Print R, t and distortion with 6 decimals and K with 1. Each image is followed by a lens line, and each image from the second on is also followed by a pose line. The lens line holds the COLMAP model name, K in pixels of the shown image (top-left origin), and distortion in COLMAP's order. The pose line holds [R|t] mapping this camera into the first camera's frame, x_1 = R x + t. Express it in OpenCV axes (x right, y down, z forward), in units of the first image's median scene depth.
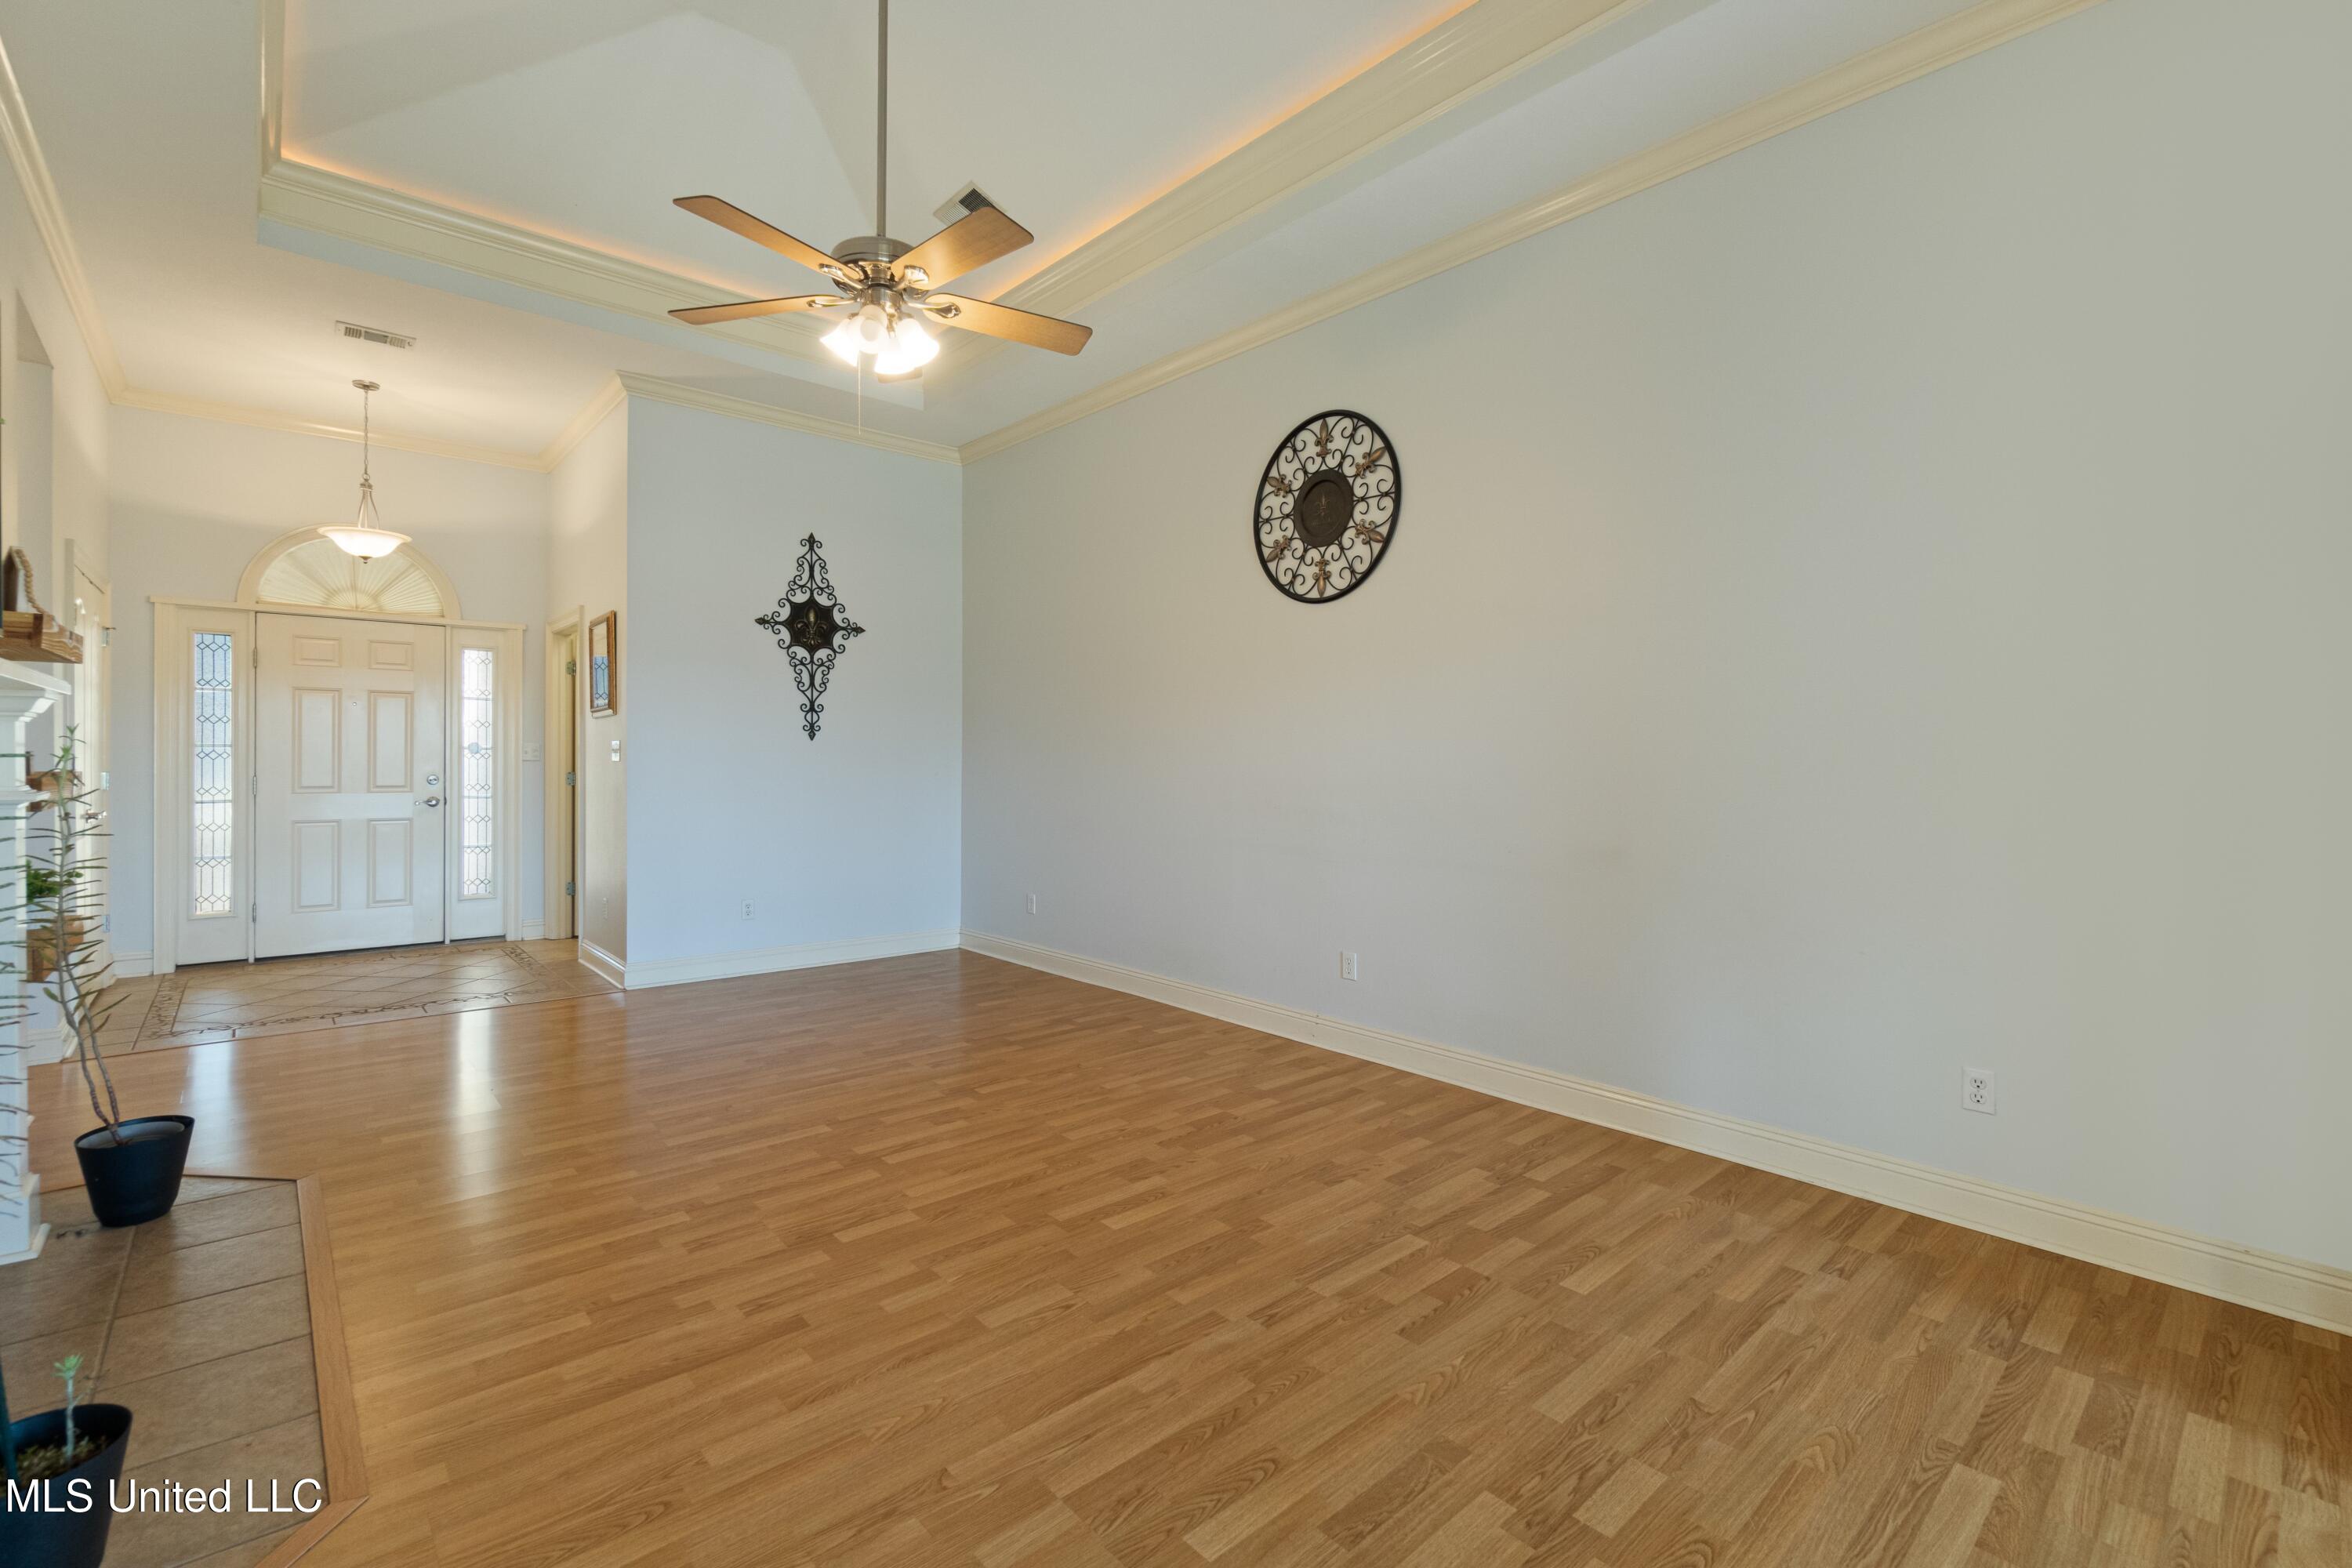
lens RADIAL K [[1033.1, 0, 1157.7], [0, 1033.1, 764.4], [0, 0, 1]] dist [-0.001541, 0.000478]
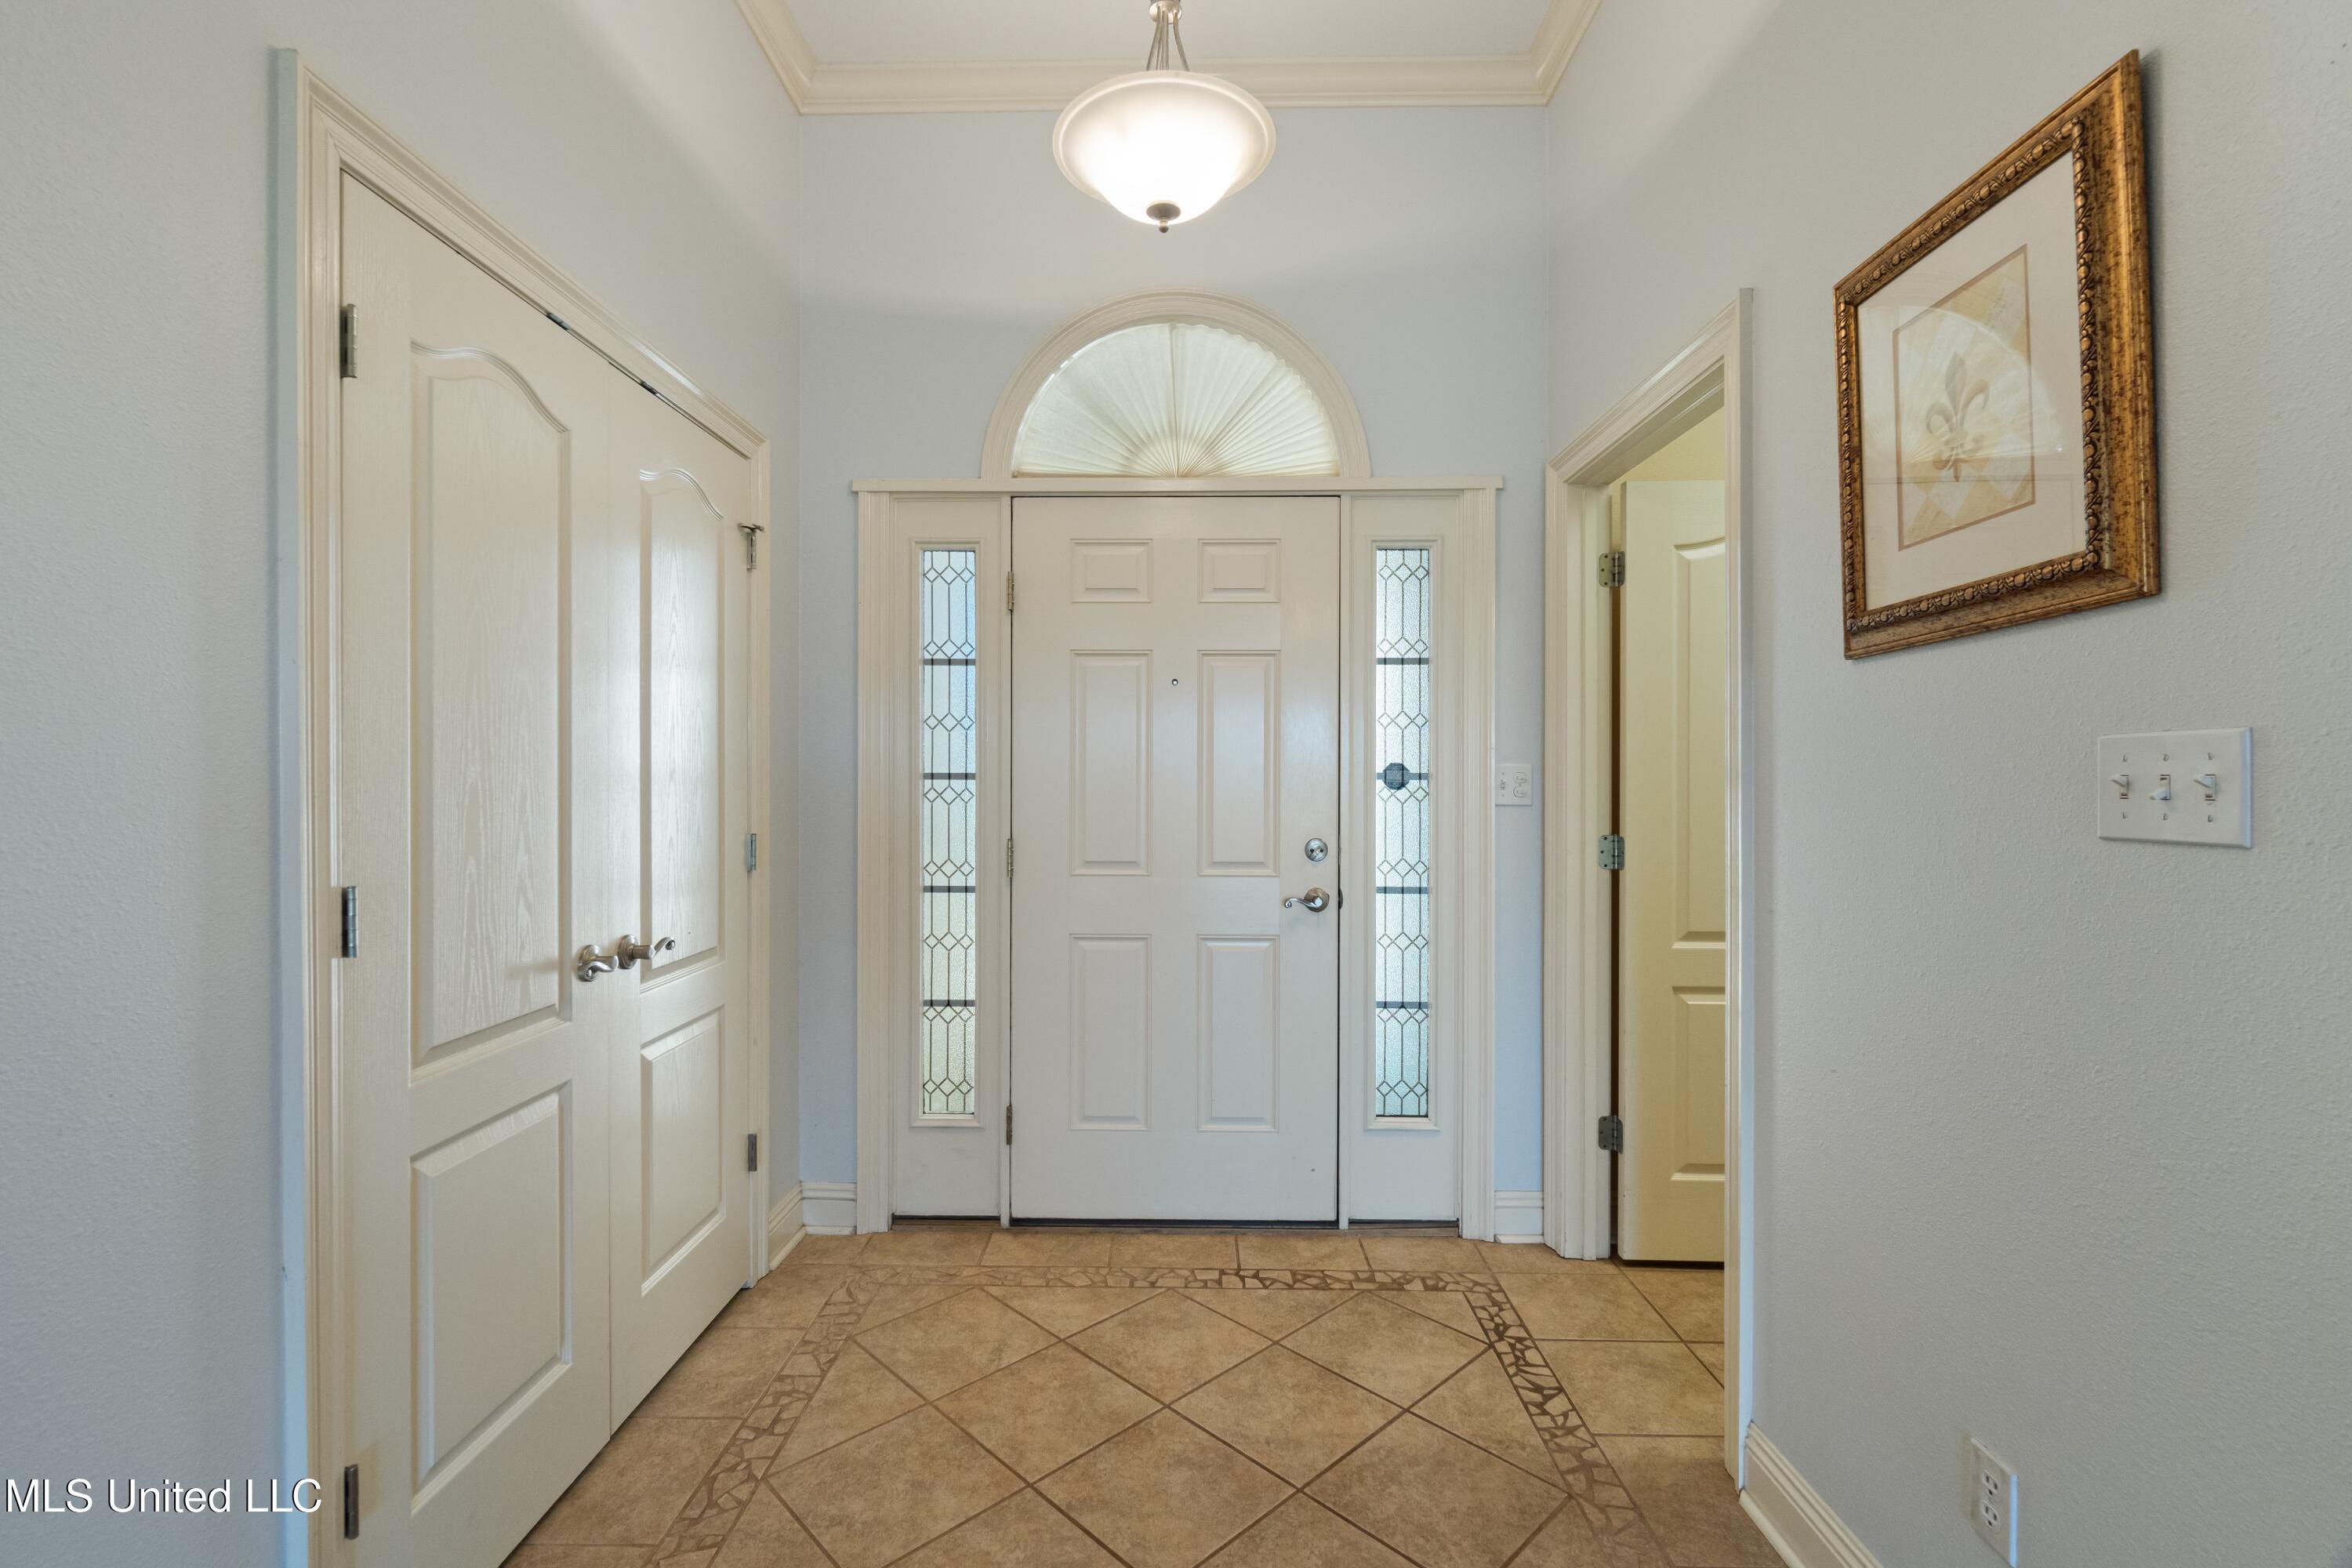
lens RADIAL K [[1033.1, 0, 1170.3], [0, 1033.1, 781.3], [0, 0, 1]] dist [-0.001541, 0.000478]
pose [[0.745624, -0.003108, -0.666359, -0.468037], [0.000340, 0.999991, -0.004284, -0.012082], [0.666366, 0.002968, 0.745619, 0.648662]]
